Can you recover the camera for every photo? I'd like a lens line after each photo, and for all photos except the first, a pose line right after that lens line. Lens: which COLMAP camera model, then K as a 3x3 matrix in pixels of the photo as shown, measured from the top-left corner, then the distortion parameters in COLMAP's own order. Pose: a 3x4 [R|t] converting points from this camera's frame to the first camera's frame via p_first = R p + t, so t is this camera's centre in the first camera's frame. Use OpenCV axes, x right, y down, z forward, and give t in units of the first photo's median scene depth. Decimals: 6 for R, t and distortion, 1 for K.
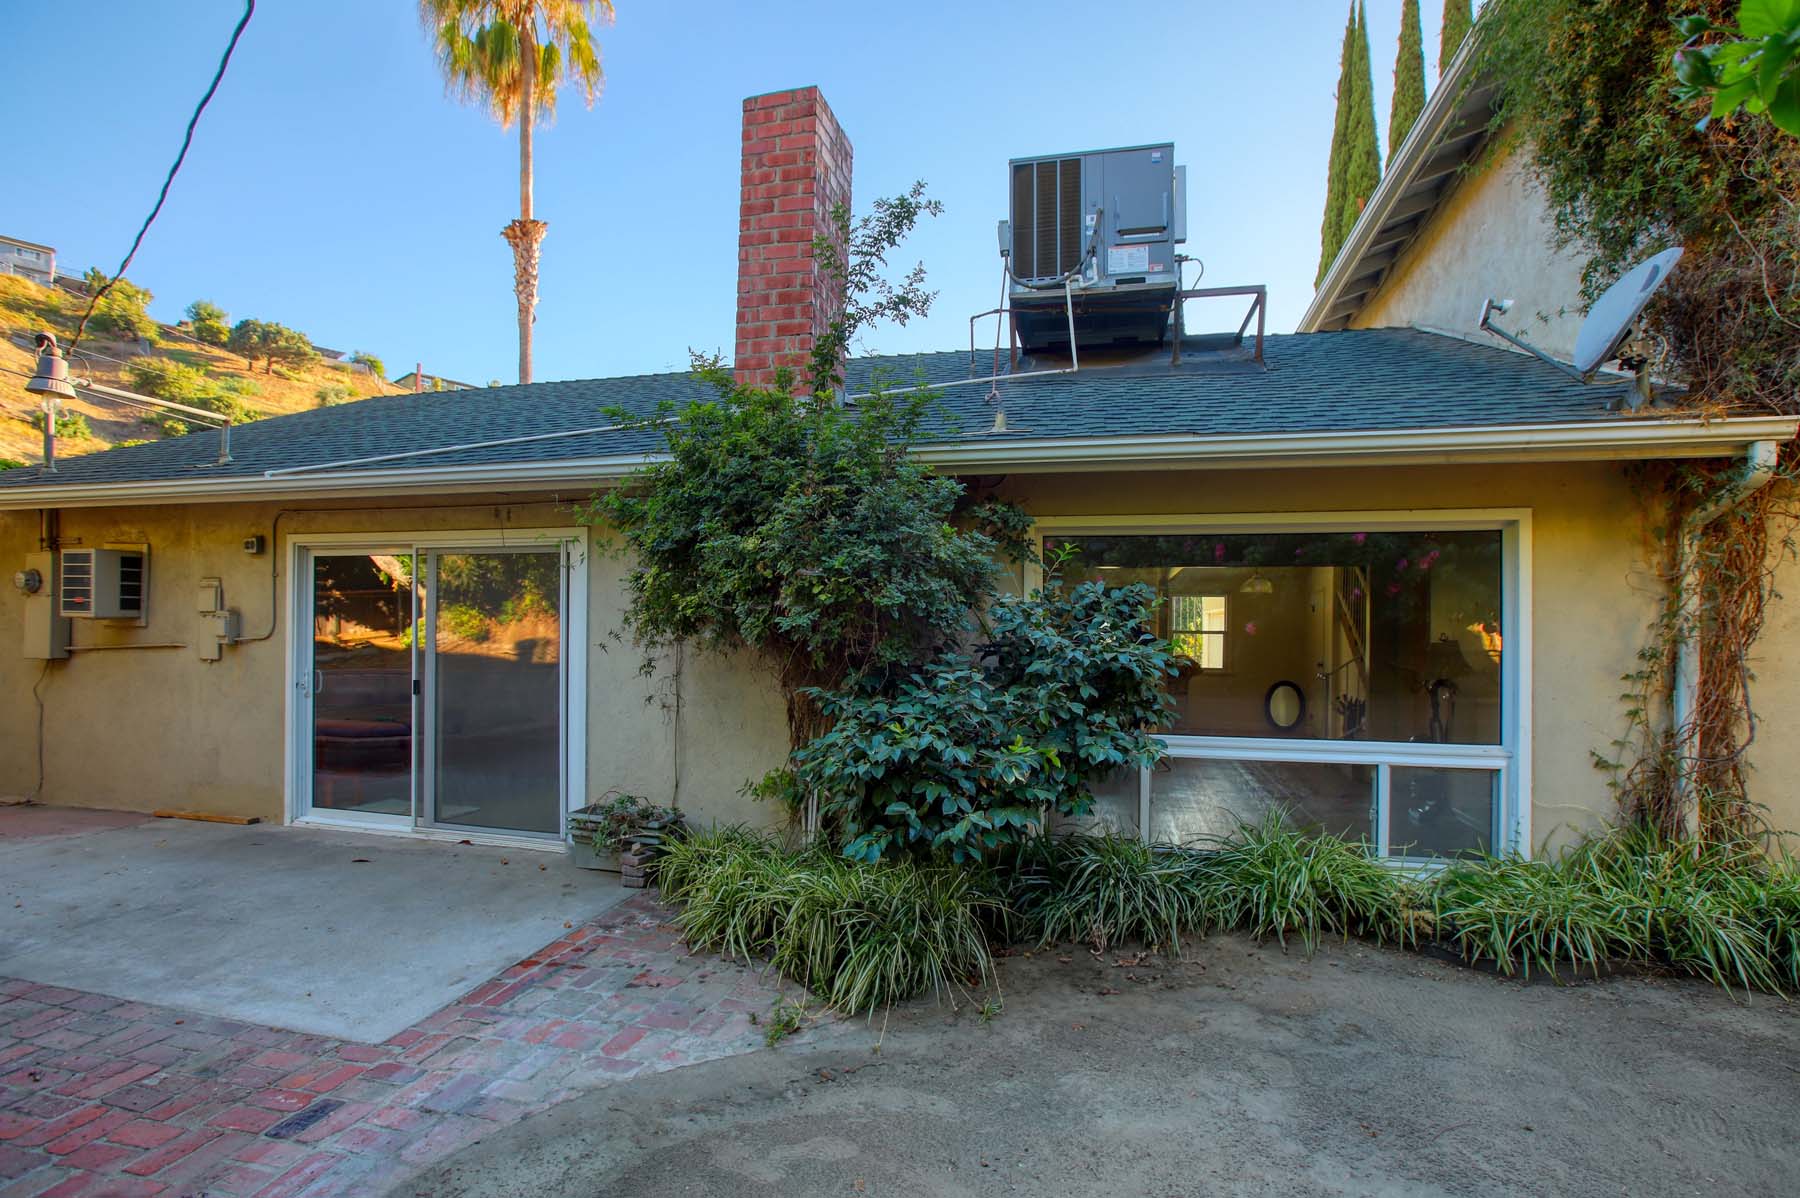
lens RADIAL K [[842.6, 0, 921.4], [0, 842.6, 607.6], [0, 0, 1]] dist [-0.046898, 0.014271]
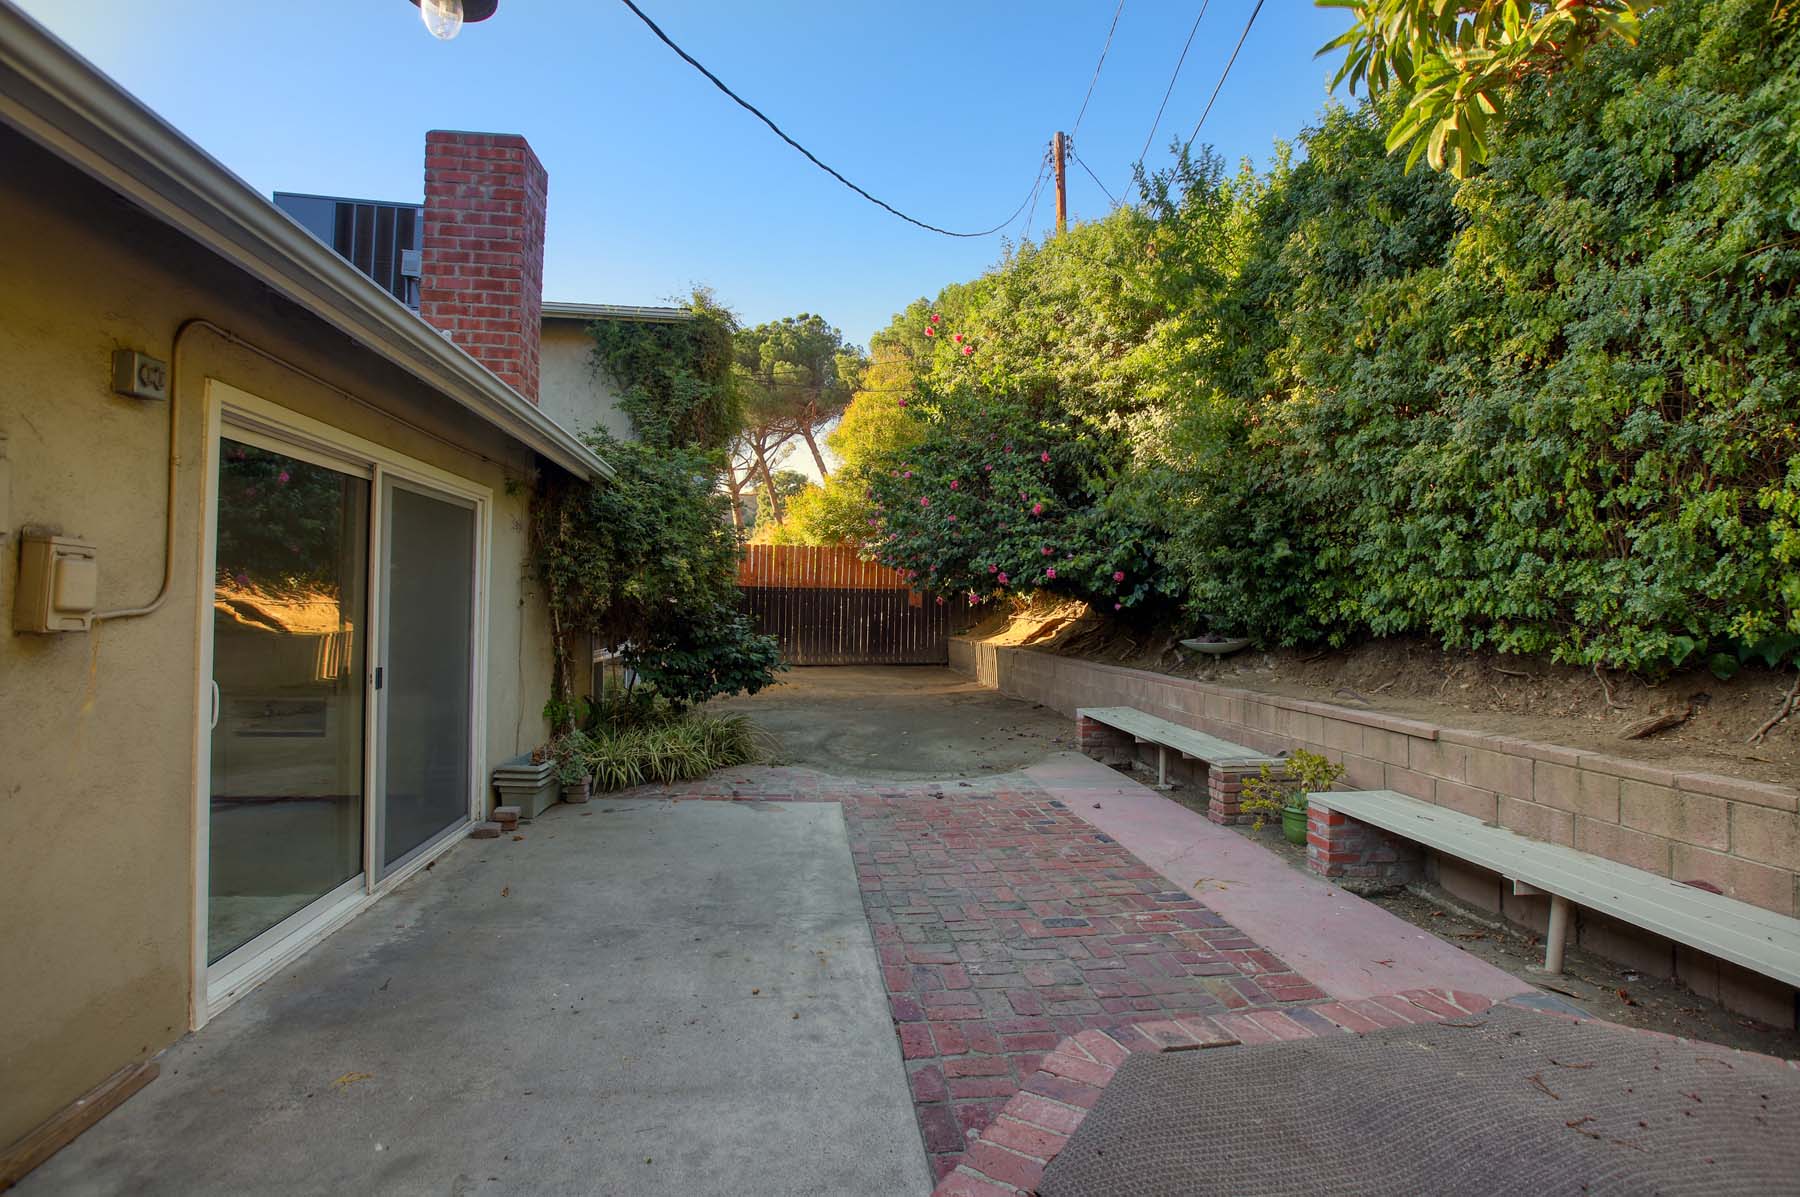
lens RADIAL K [[820.6, 0, 911.7], [0, 820.6, 598.5], [0, 0, 1]] dist [-0.045362, 0.015138]
pose [[-0.371146, -0.008709, 0.928534, -1.912520], [-0.048787, 0.998758, -0.010133, 0.024310], [-0.927292, -0.049061, -0.371110, 1.178589]]
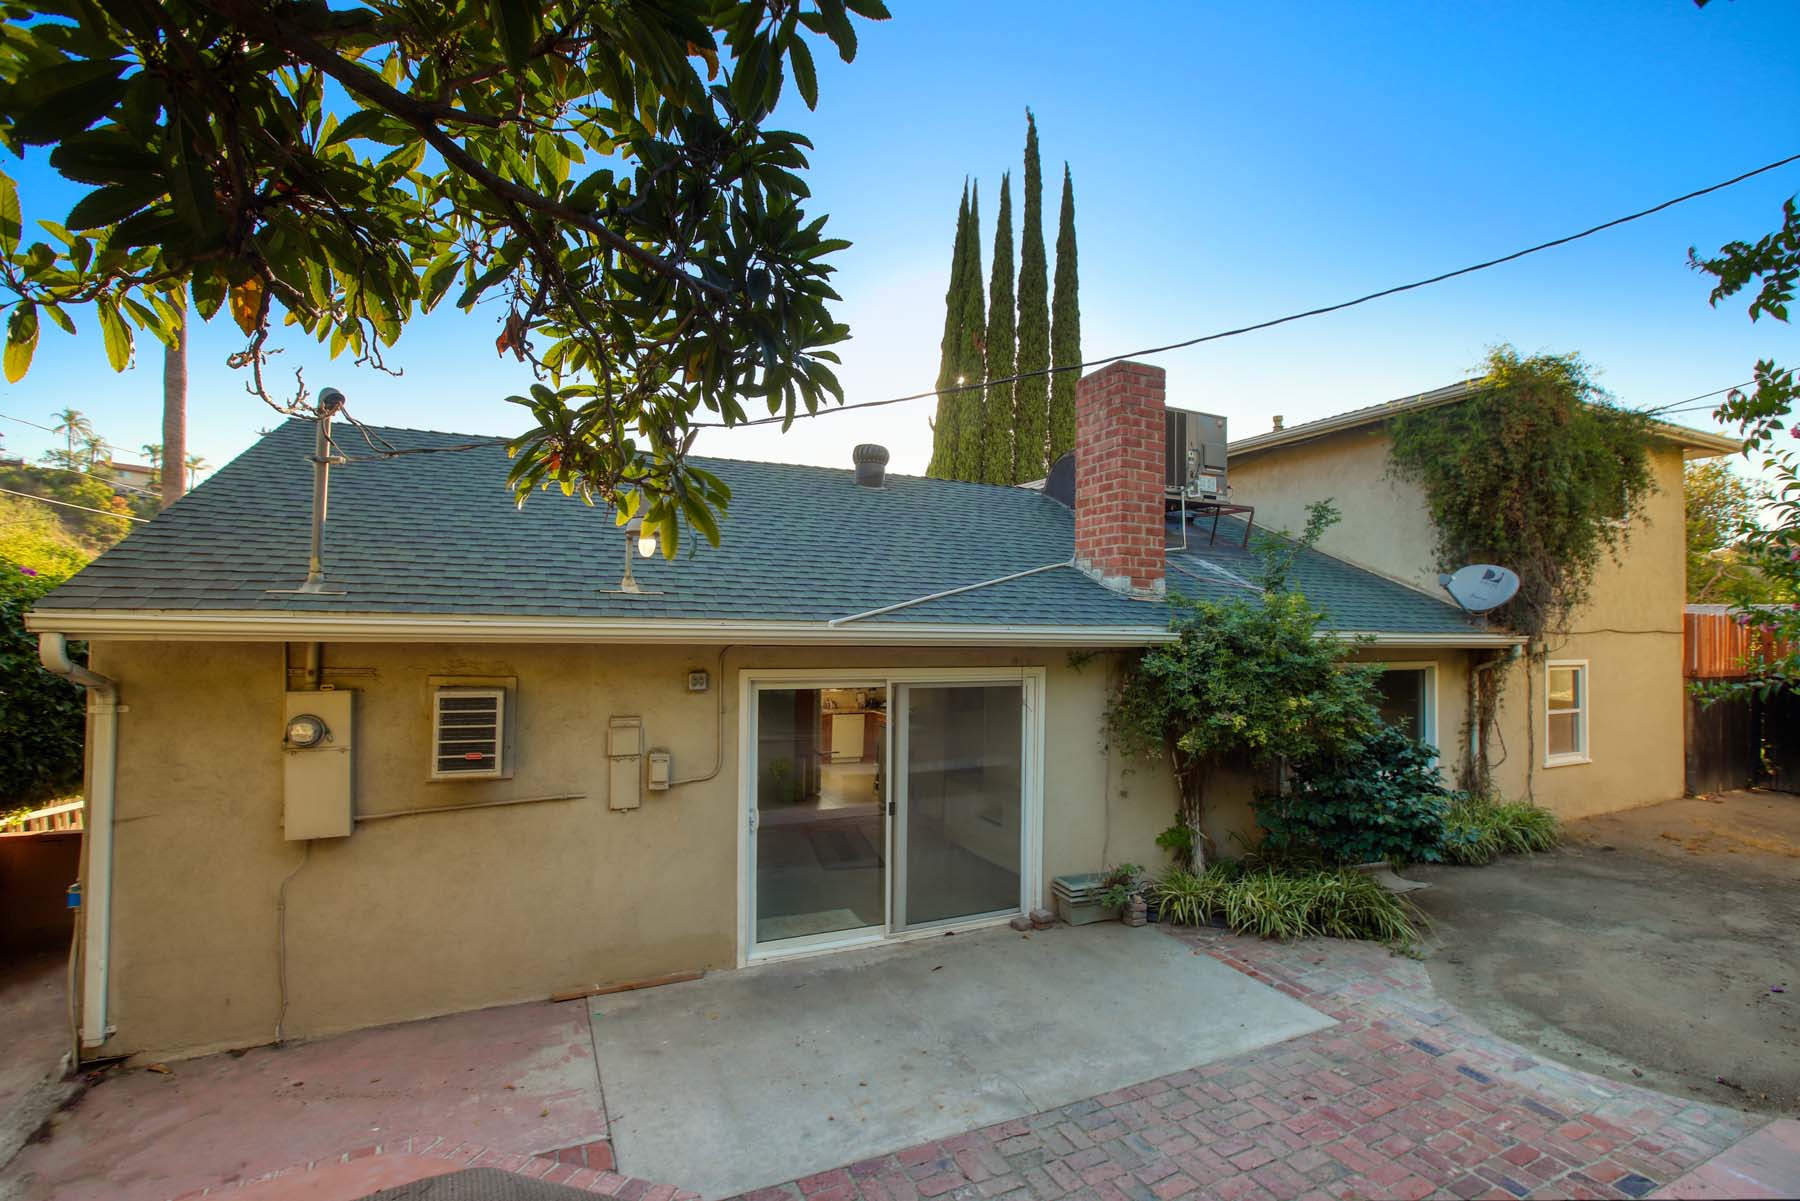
lens RADIAL K [[820.6, 0, 911.7], [0, 820.6, 600.5], [0, 0, 1]] dist [-0.045362, 0.015138]
pose [[0.776889, 0.021068, 0.629285, -1.783338], [-0.018153, 0.999774, -0.011060, -0.236952], [-0.629376, -0.002831, 0.777096, 0.181679]]
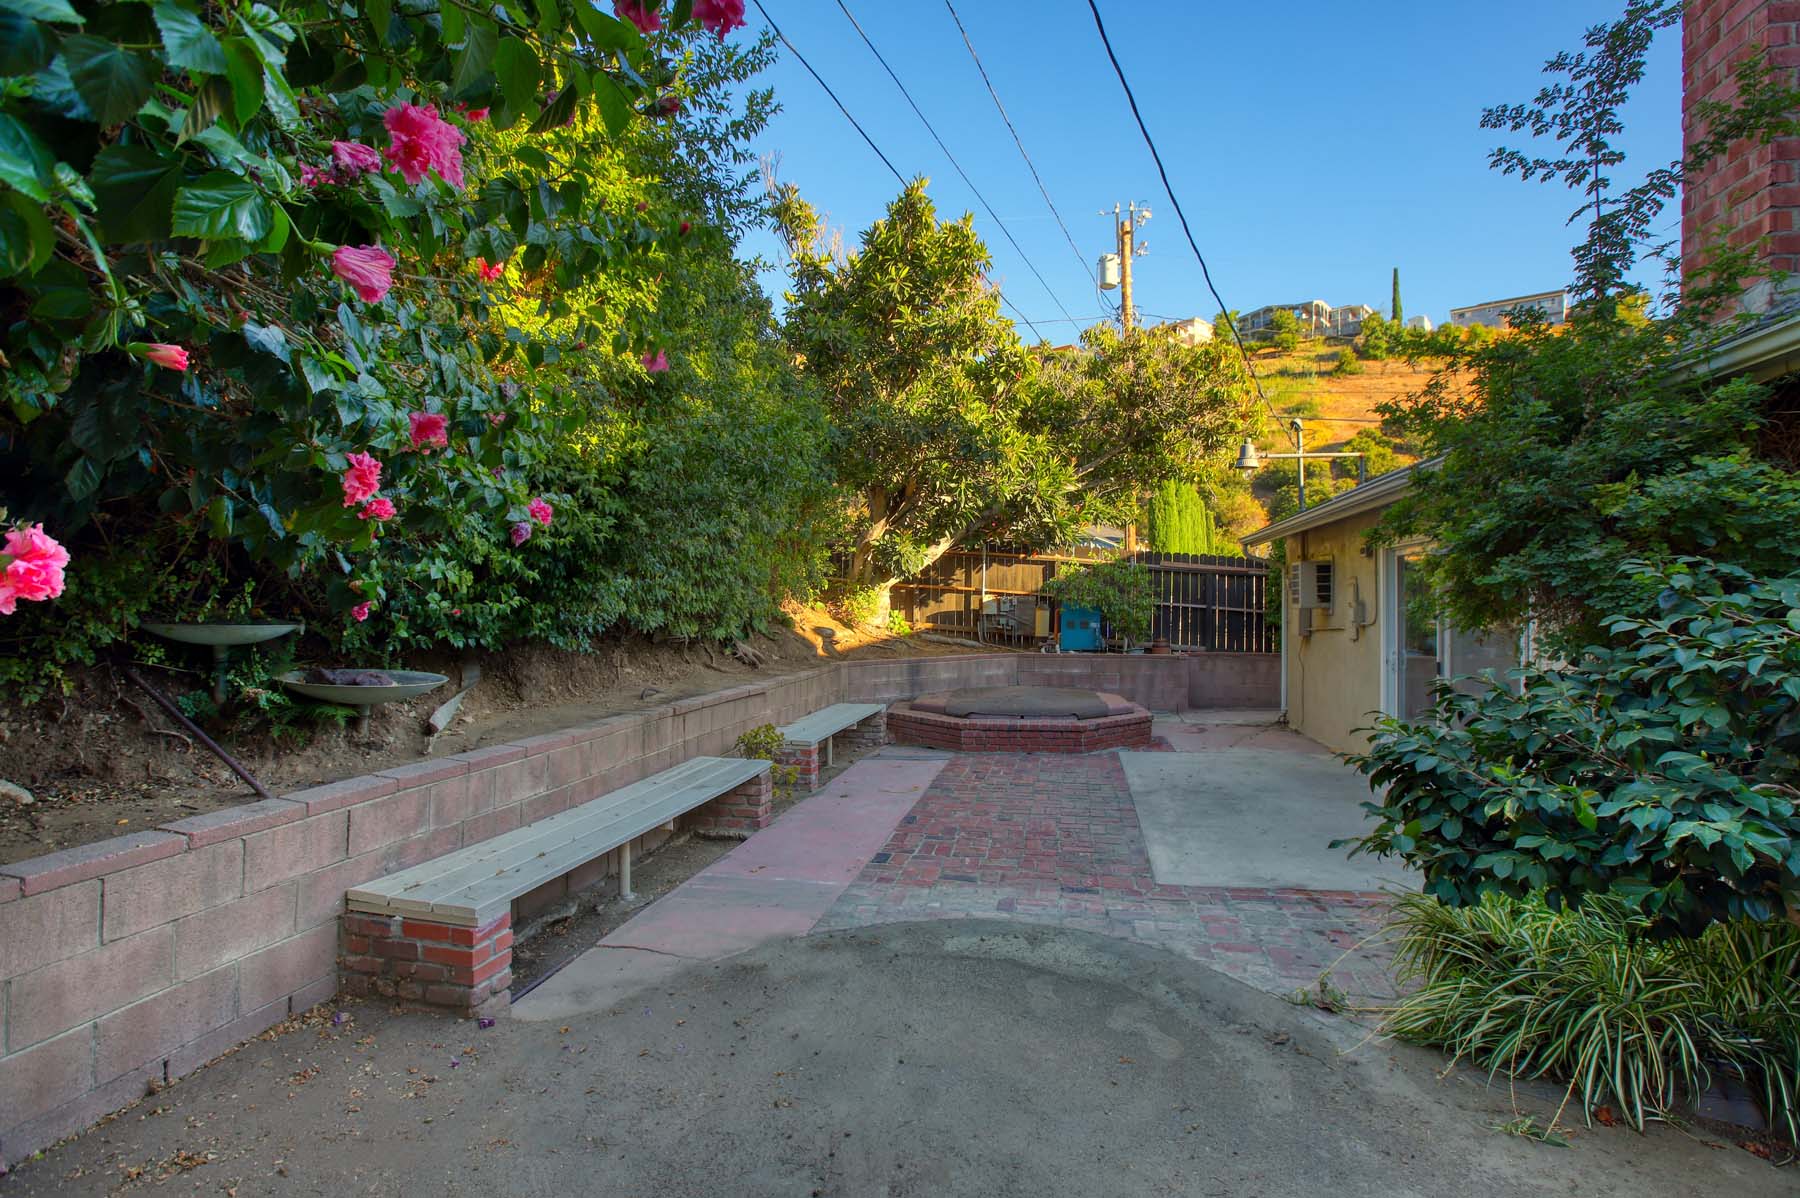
lens RADIAL K [[820.6, 0, 911.7], [0, 820.6, 599.0], [0, 0, 1]] dist [-0.045362, 0.015138]
pose [[0.053884, -0.017762, -0.998389, 0.600205], [0.012601, 0.999774, -0.017107, 0.017332], [0.998468, -0.011659, 0.054096, 0.339568]]
